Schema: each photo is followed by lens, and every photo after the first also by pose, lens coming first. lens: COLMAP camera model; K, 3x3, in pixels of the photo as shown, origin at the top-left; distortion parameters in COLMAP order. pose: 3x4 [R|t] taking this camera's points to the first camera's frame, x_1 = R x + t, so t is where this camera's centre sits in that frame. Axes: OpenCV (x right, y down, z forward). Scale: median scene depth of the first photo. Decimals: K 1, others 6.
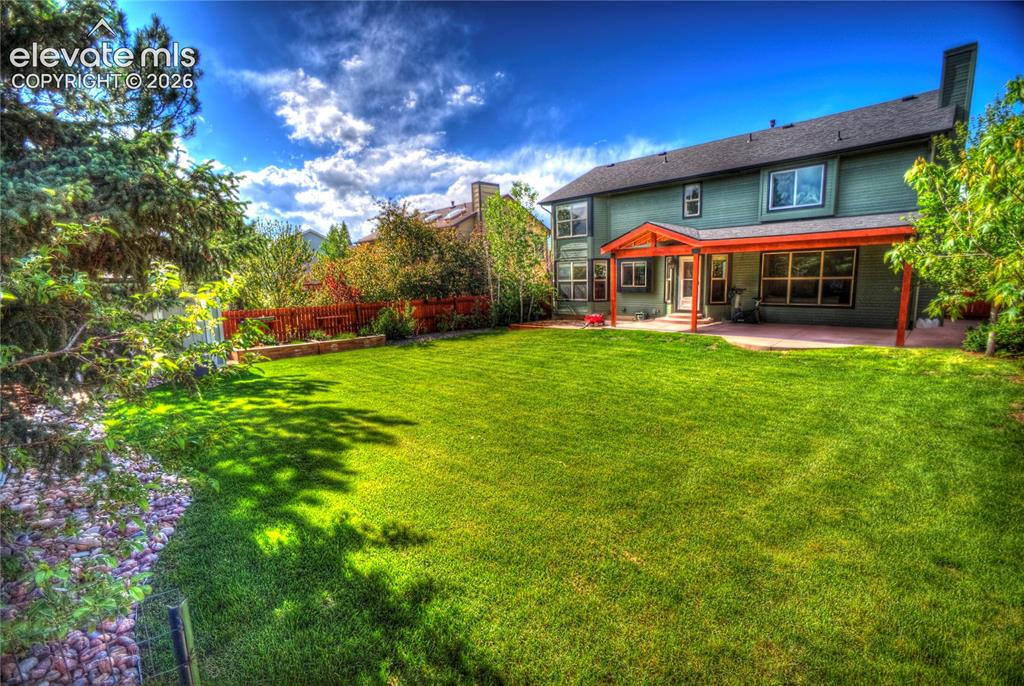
lens RADIAL K [[427.1, 0, 496.9], [0, 427.1, 340.6], [0, 0, 1]] dist [-0.014492, 0.000097]
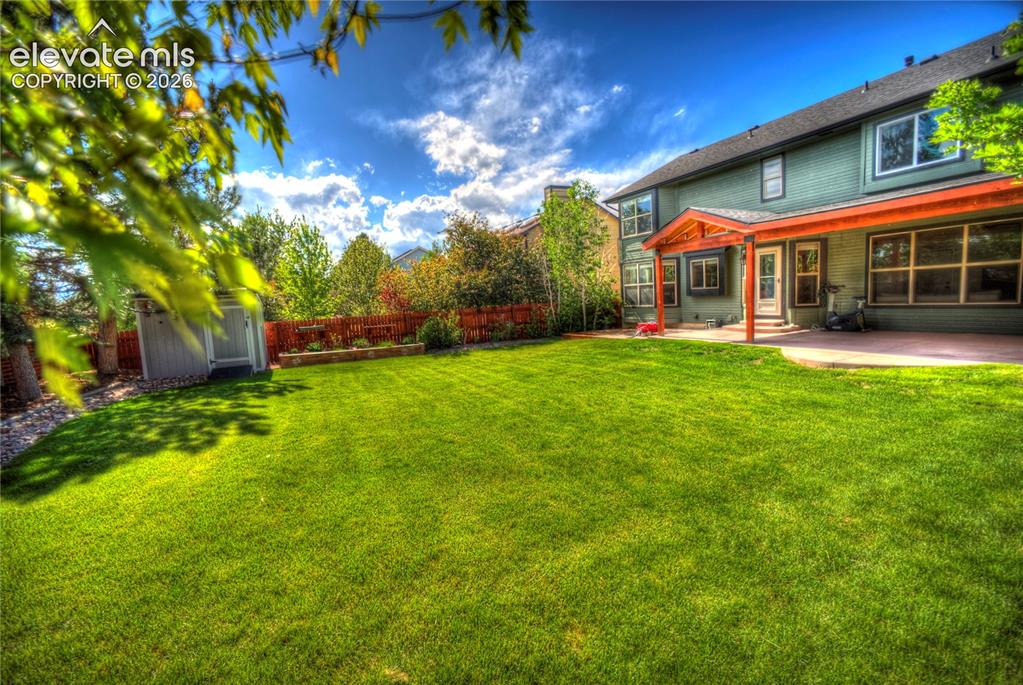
lens RADIAL K [[428.2, 0, 507.2], [0, 428.2, 305.2], [0, 0, 1]] dist [-0.014181, -0.000067]
pose [[0.950134, -0.017169, -0.311368, 0.198182], [-0.018649, 0.993568, -0.111693, 0.004761], [0.311282, 0.111930, 0.943703, 0.096247]]
